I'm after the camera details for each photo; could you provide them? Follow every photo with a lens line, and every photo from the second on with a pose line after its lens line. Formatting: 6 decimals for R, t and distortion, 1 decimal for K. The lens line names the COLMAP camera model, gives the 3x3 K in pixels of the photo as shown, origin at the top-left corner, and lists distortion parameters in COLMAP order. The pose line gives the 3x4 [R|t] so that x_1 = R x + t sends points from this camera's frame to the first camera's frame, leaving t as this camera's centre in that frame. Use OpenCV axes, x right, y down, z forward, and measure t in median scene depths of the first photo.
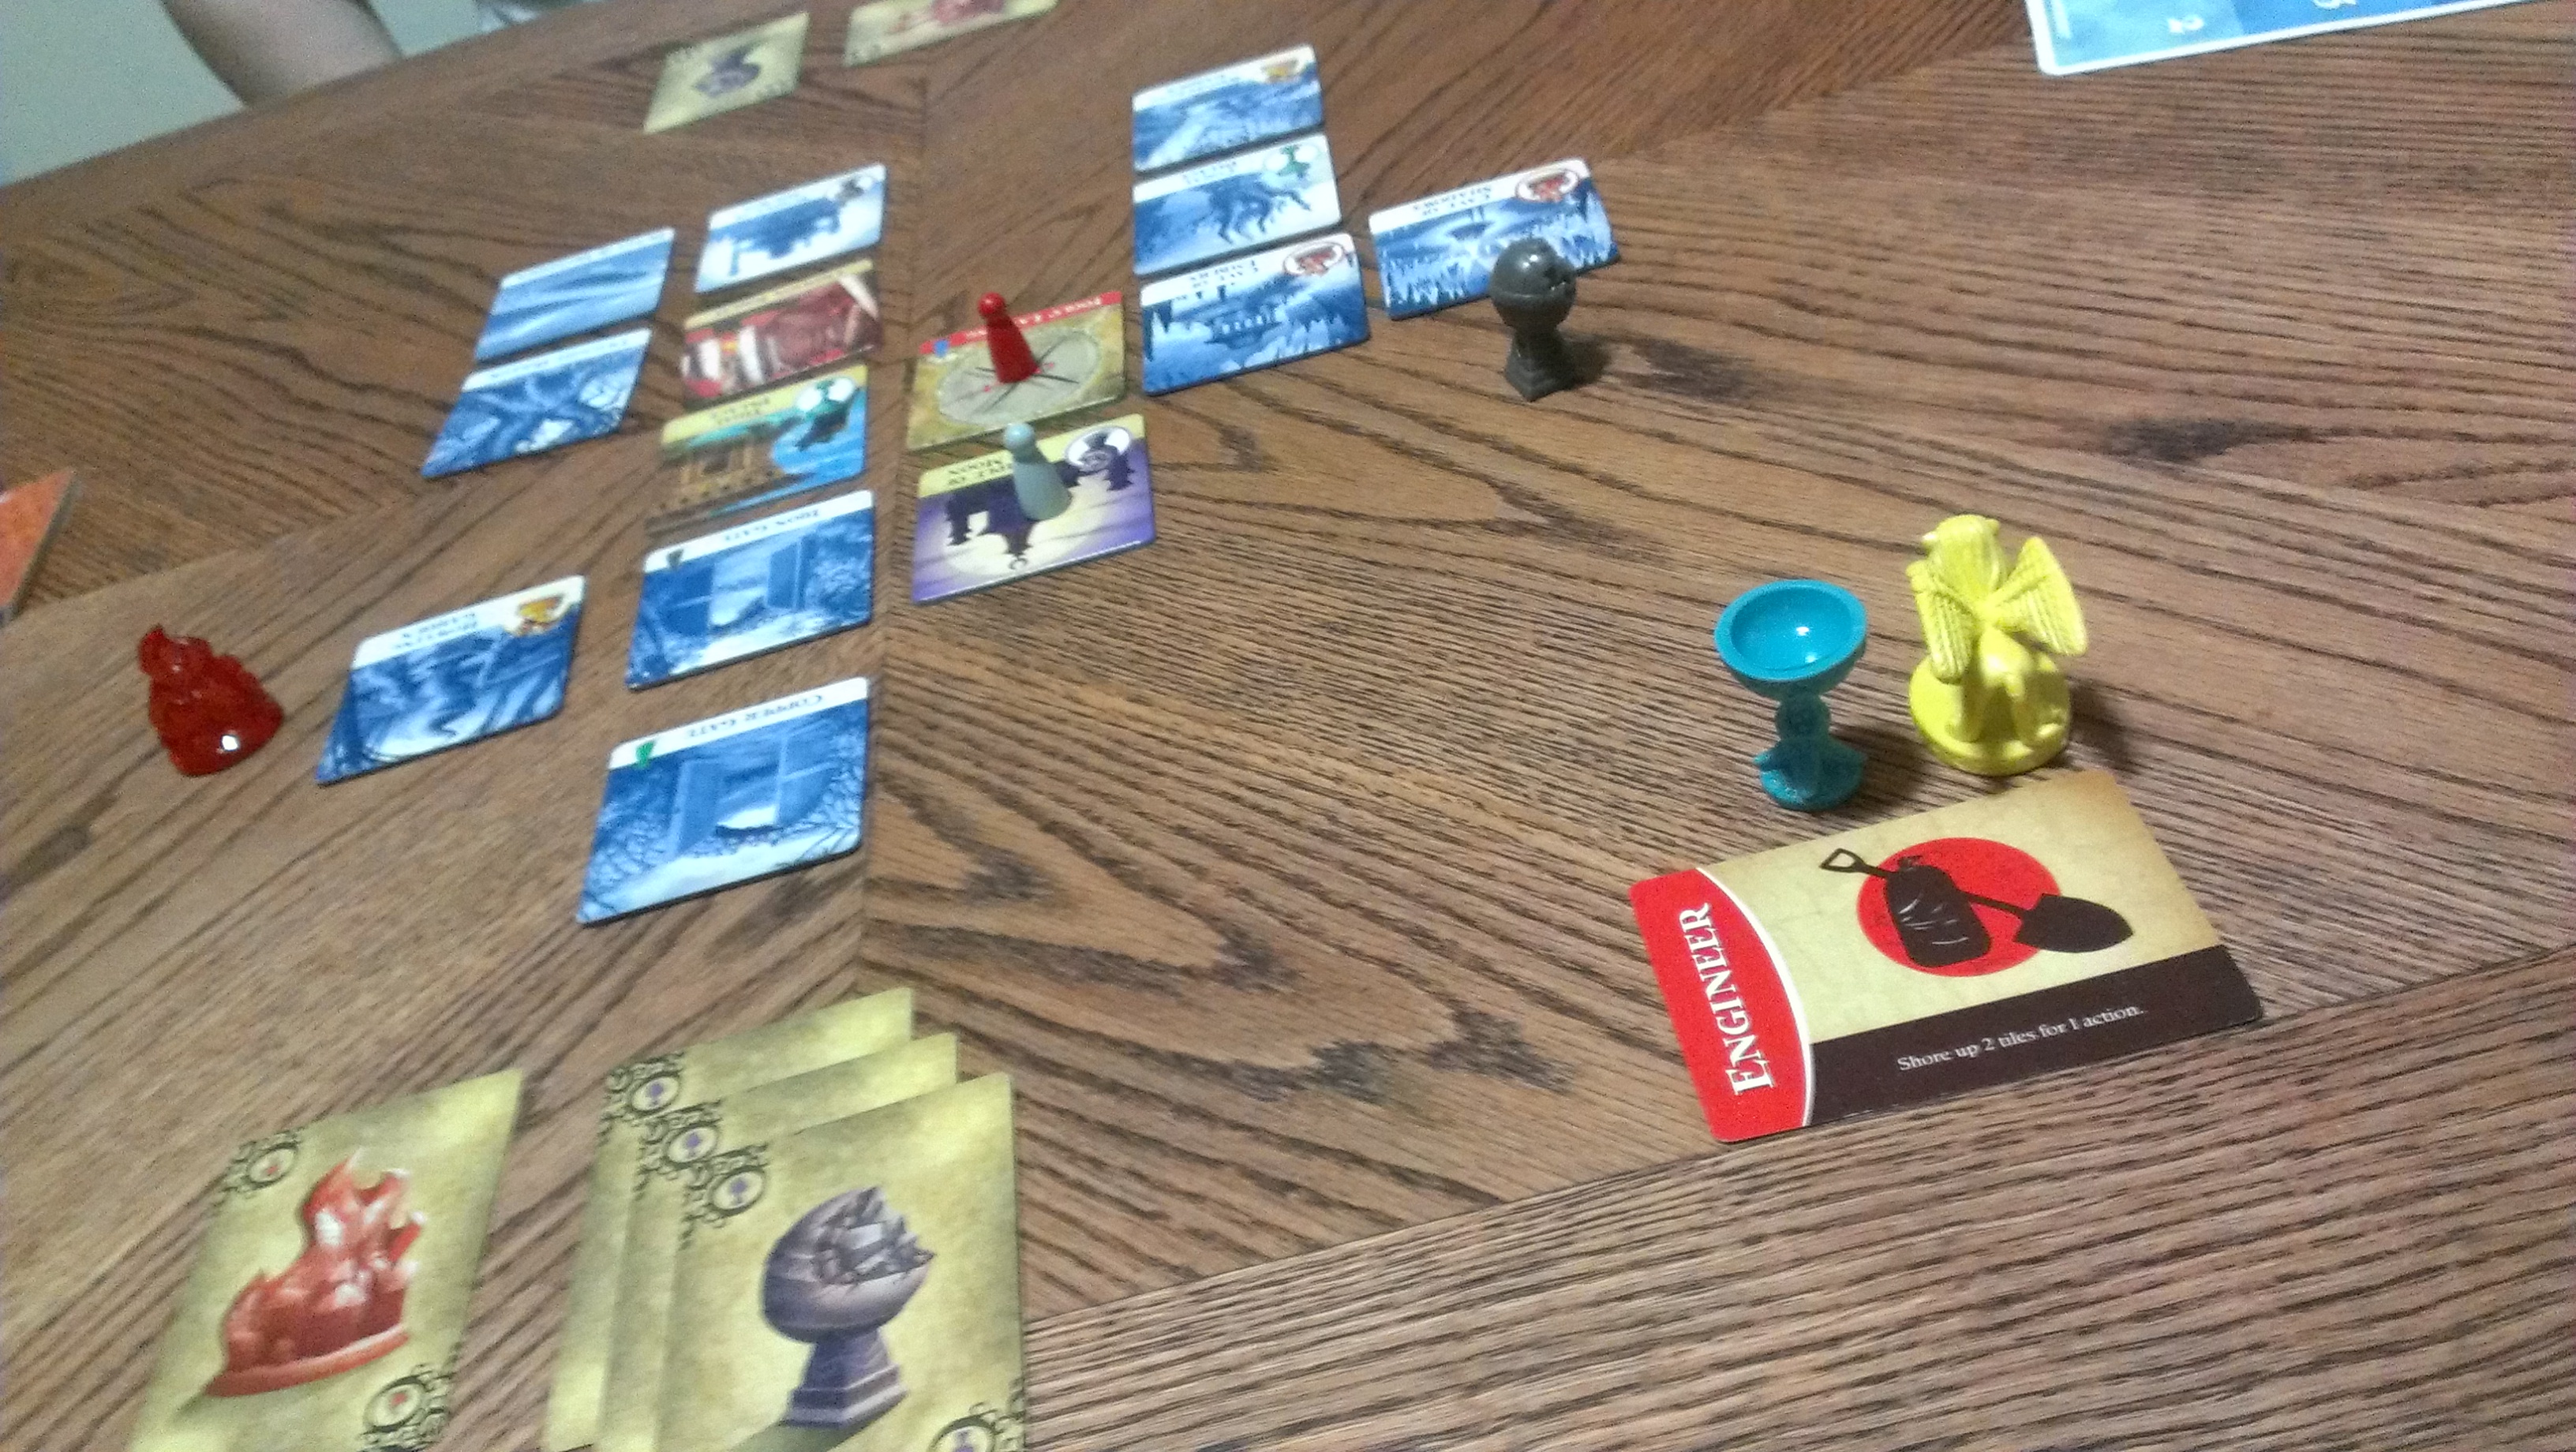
lens RADIAL K [[2063.1, 0, 1302.8], [0, 2063.1, 784.8], [0, 0, 1]] dist [0.139227, -0.250903]
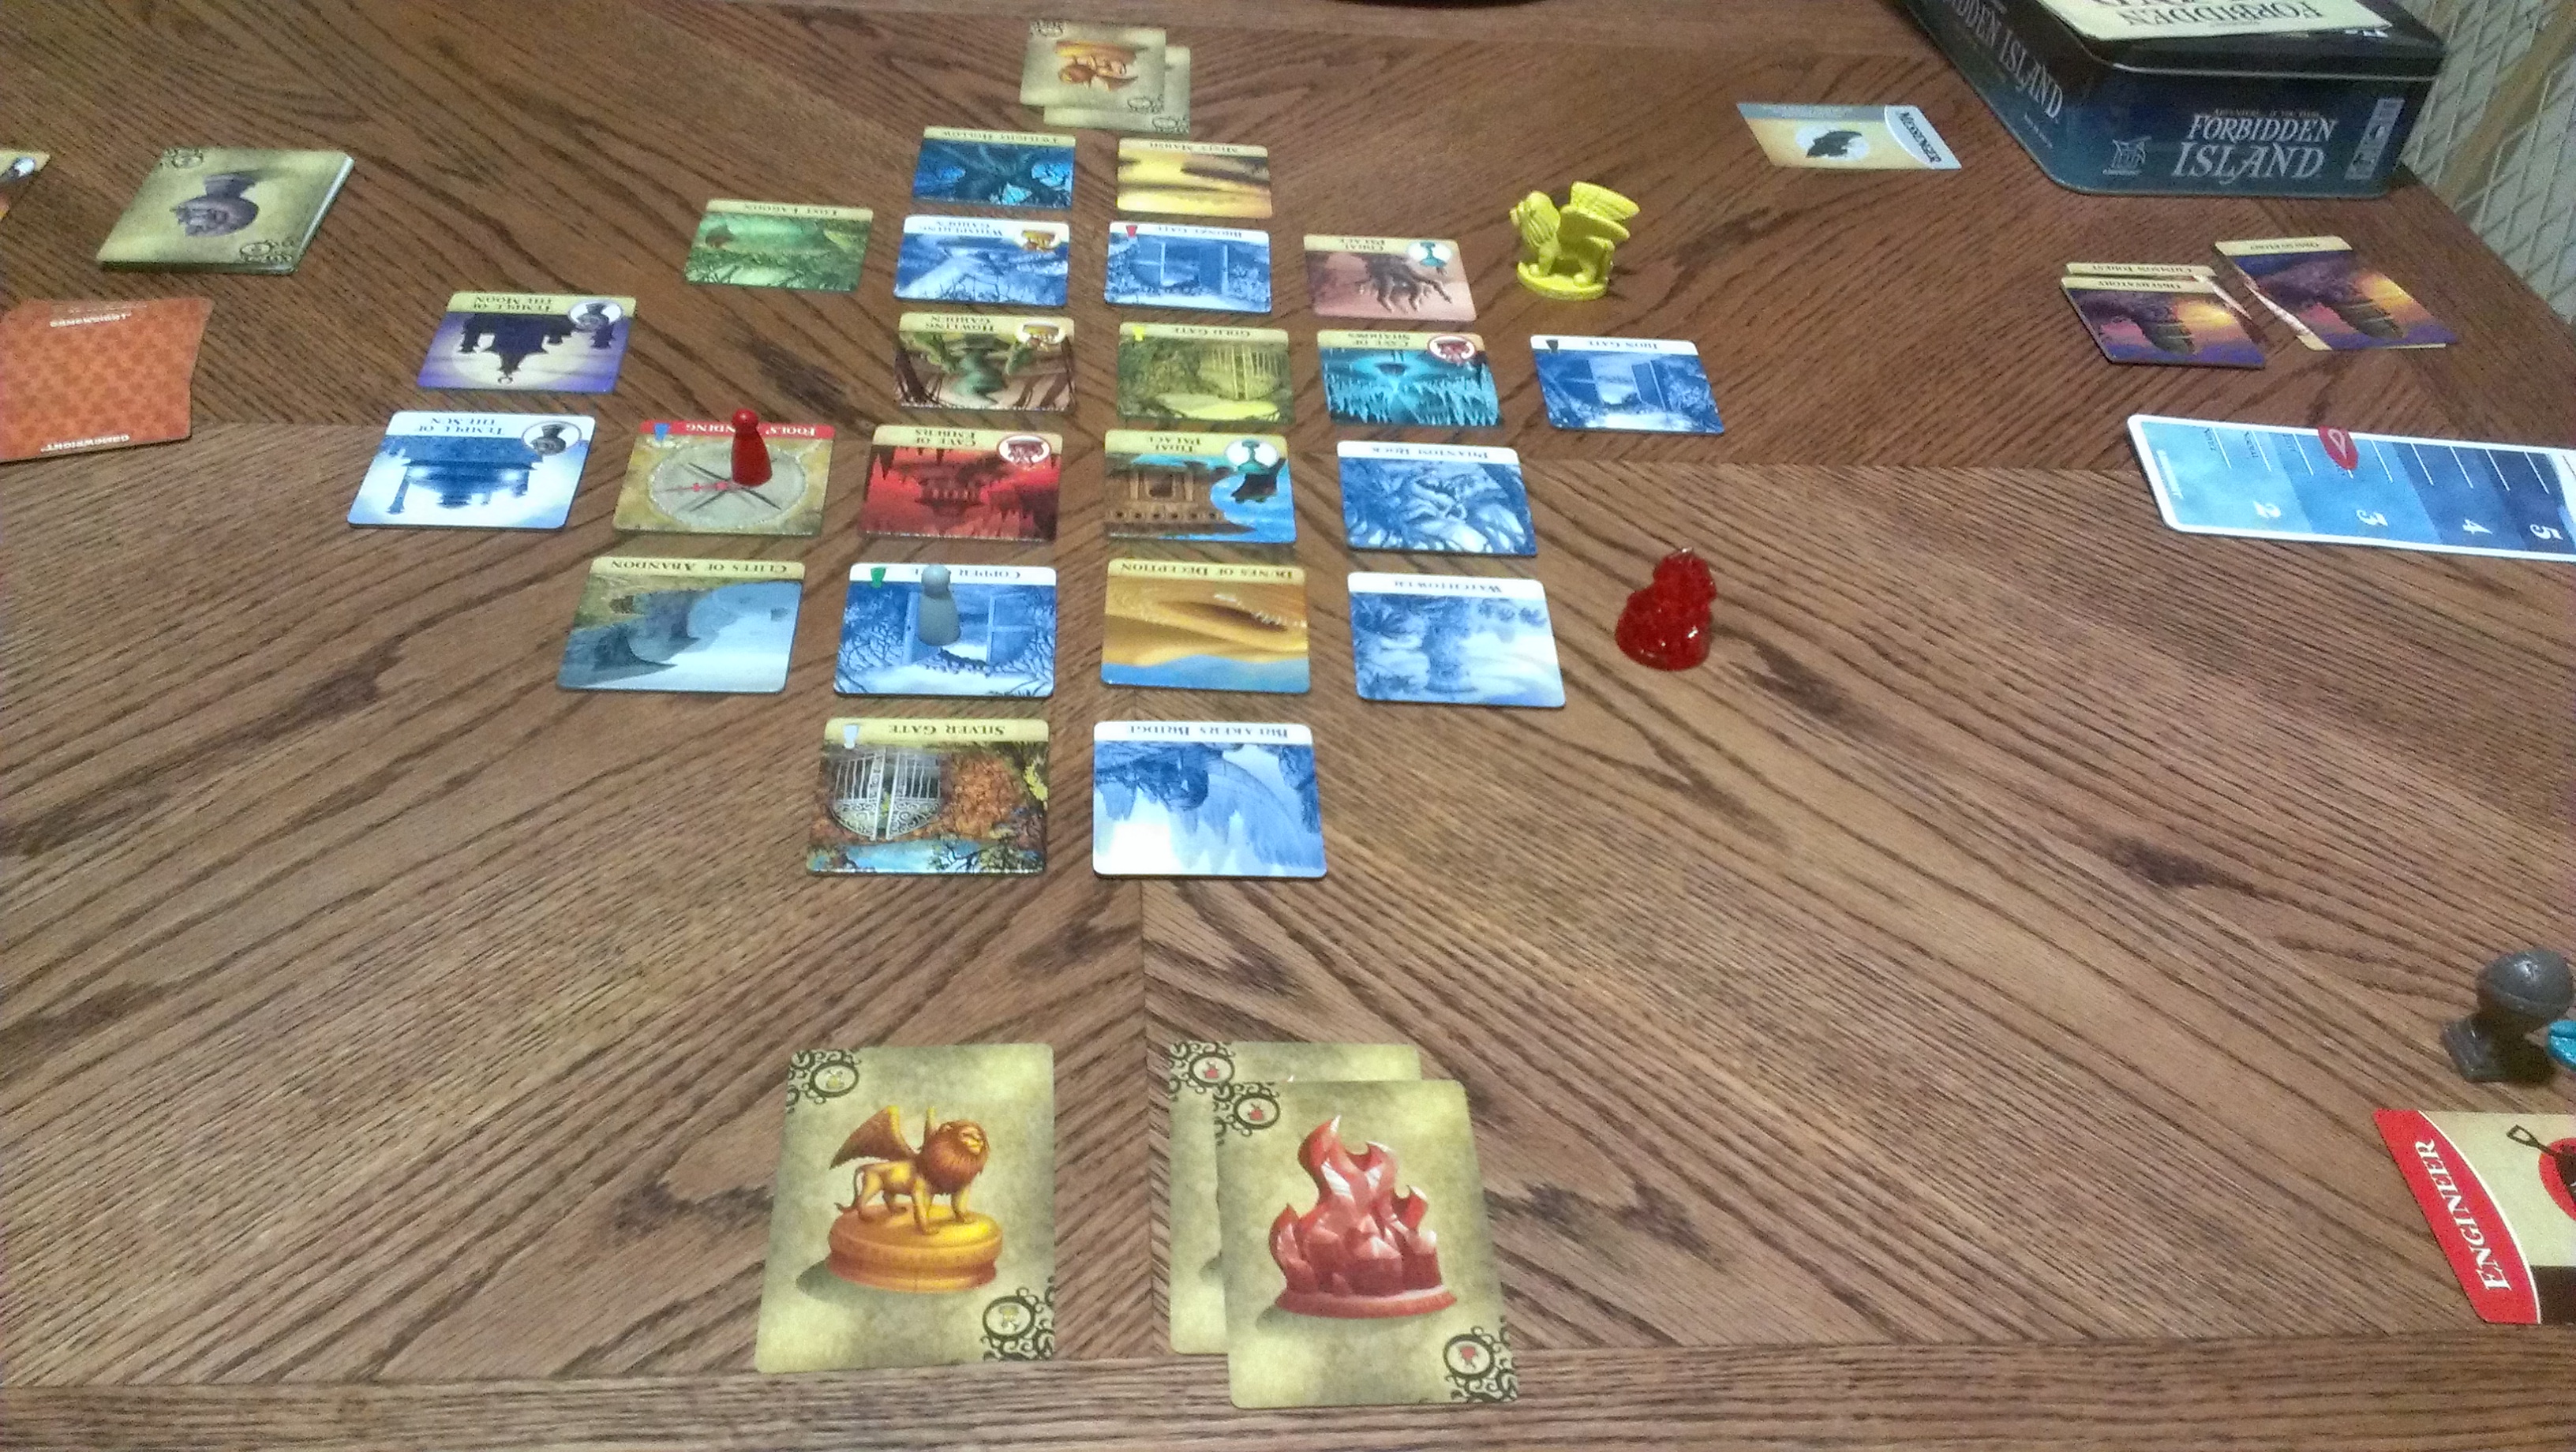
lens RADIAL K [[2063.1, 0, 1290.3], [0, 2063.1, 768.1], [0, 0, 1]] dist [0.139227, -0.250903]
pose [[0.945532, 0.261950, 0.193267, -0.397686], [-0.265441, 0.964093, -0.008080, -0.066589], [-0.188443, -0.043661, 0.981113, -0.218414]]
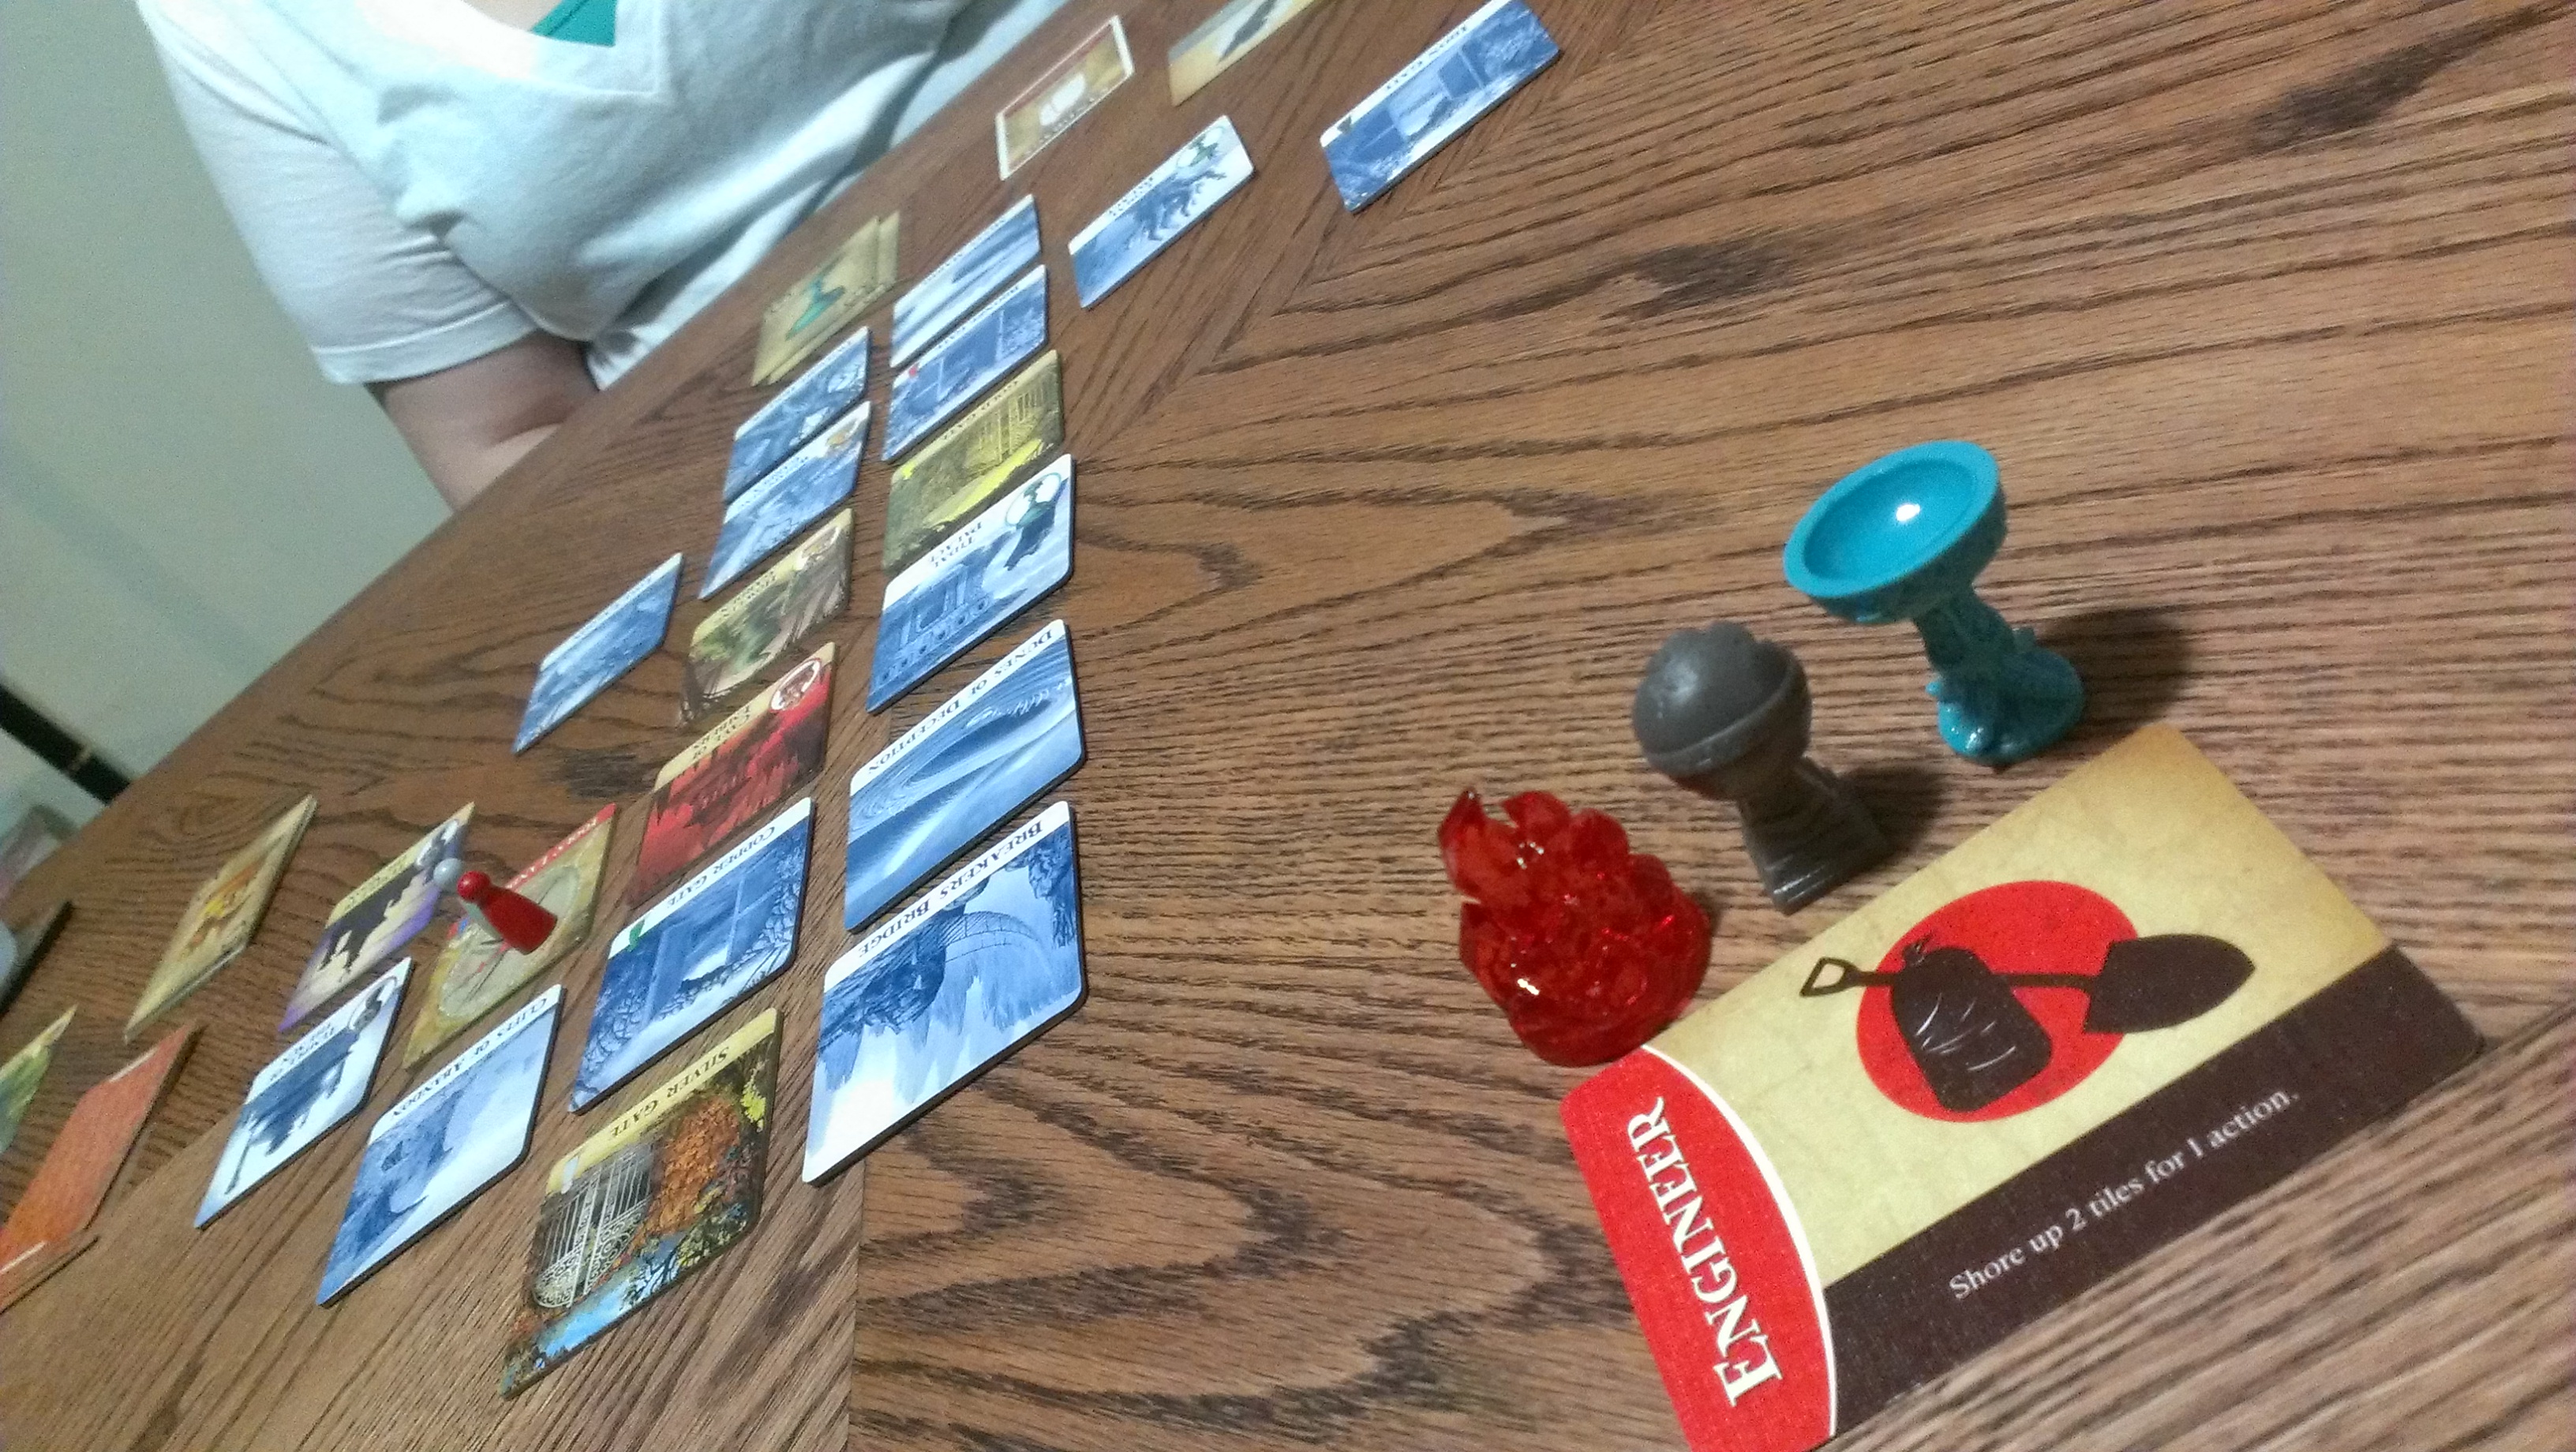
lens RADIAL K [[2063.1, 0, 1312.3], [0, 2063.1, 766.8], [0, 0, 1]] dist [0.139227, -0.250903]
pose [[0.926471, -0.328507, -0.183670, 0.155591], [0.314065, 0.943721, -0.103702, 0.009619], [0.207401, 0.038393, 0.977502, 0.261161]]
